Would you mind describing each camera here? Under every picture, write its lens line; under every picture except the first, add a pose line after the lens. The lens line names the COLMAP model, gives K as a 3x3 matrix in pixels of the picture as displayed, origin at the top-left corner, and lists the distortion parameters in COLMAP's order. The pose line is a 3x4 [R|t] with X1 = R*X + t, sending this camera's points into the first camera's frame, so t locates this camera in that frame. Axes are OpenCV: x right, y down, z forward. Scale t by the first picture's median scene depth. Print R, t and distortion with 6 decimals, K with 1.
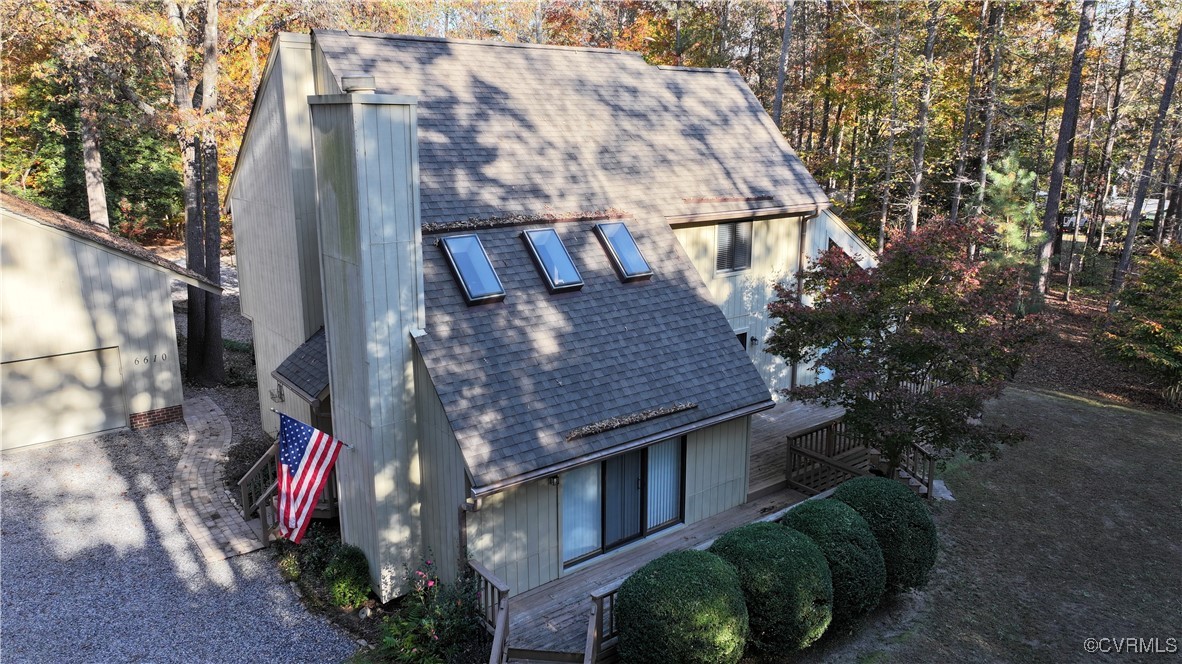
lens RADIAL K [[820.8, 0, 595.3], [0, 820.8, 333.5], [0, 0, 1]] dist [-0.004361, 0.000749]
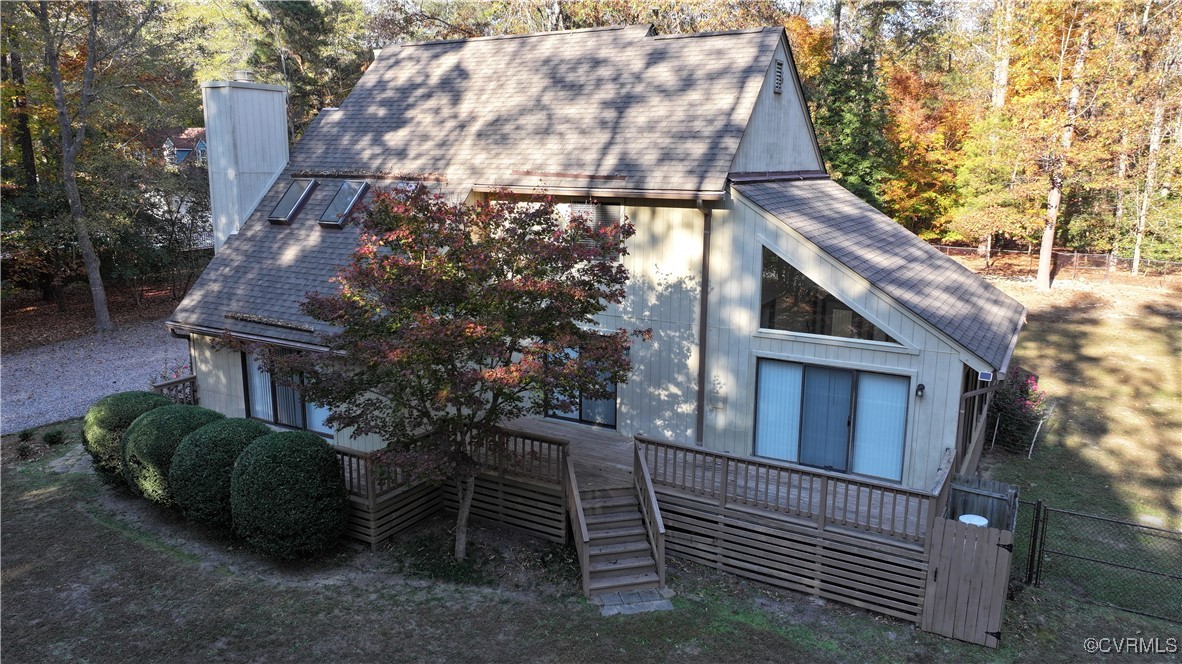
lens RADIAL K [[820.8, 0, 595.3], [0, 820.8, 333.5], [0, 0, 1]] dist [-0.004361, 0.000749]
pose [[0.379734, 0.193475, -0.904638, 1.096395], [-0.230893, 0.966759, 0.109841, -0.101177], [0.895818, 0.167164, 0.411784, 0.719639]]
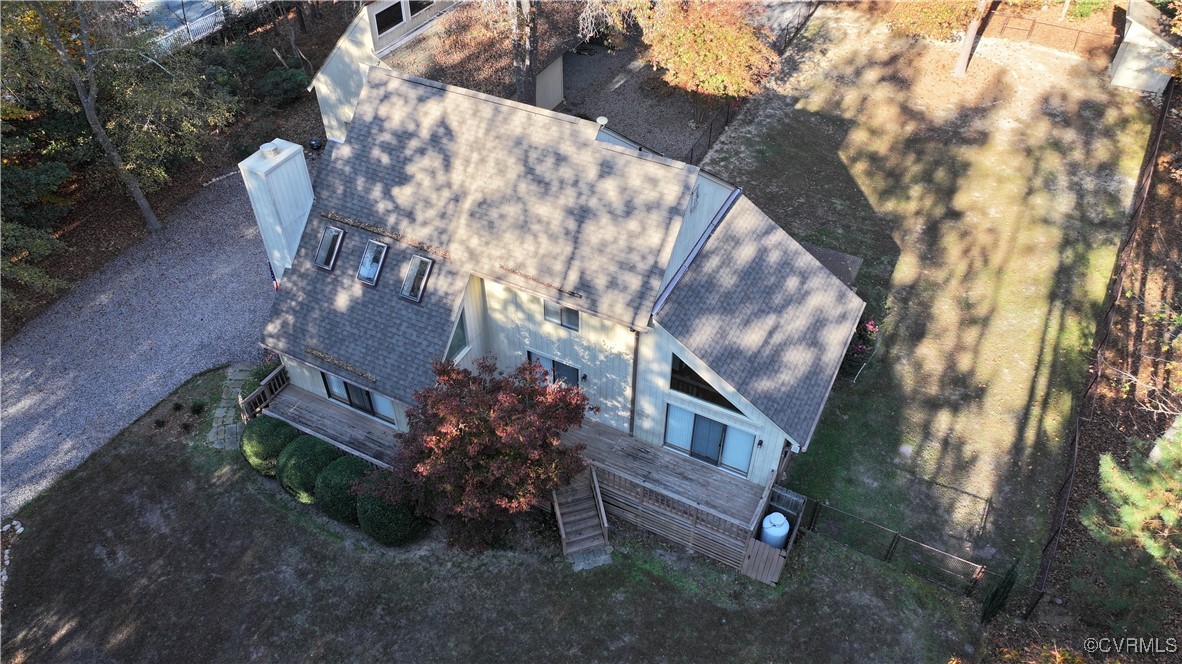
lens RADIAL K [[820.8, 0, 595.3], [0, 820.8, 333.5], [0, 0, 1]] dist [-0.004361, 0.000749]
pose [[0.425169, 0.621009, -0.658467, 1.159485], [-0.233305, 0.778106, 0.583198, -0.914837], [0.874529, -0.094334, 0.475711, 0.478984]]
